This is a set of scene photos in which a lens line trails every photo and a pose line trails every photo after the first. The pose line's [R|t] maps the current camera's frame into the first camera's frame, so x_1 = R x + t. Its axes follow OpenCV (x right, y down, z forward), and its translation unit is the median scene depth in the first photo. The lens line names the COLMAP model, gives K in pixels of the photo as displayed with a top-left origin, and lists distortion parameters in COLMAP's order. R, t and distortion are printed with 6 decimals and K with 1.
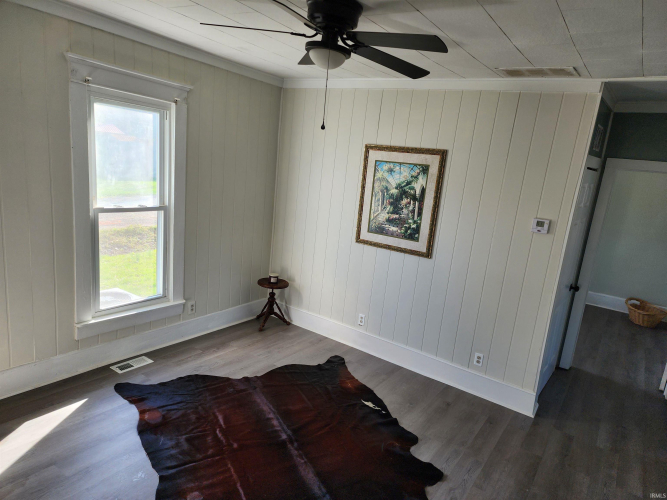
lens RADIAL K [[435.5, 0, 333.5], [0, 435.5, 250.0], [0, 0, 1]] dist [0.084783, -0.061871]
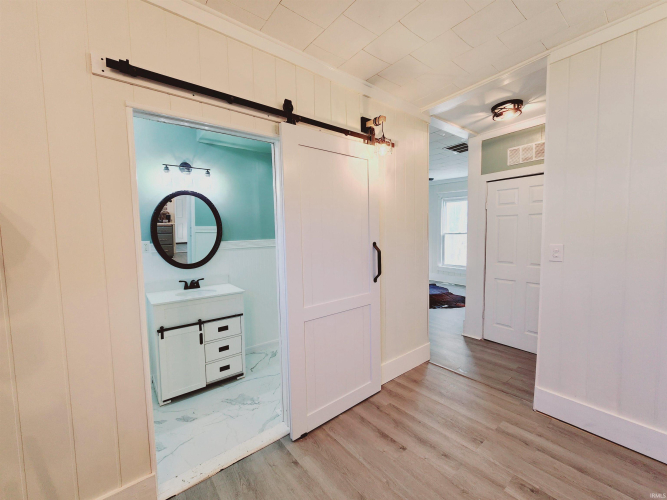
lens RADIAL K [[268.9, 0, 333.5], [0, 268.9, 250.0], [0, 0, 1]] dist [0.000040, -0.000001]
pose [[-0.295296, -0.021053, -0.955174, 1.633400], [-0.216225, 0.975290, 0.045351, 0.122823], [0.930617, 0.219924, -0.292551, 0.793691]]
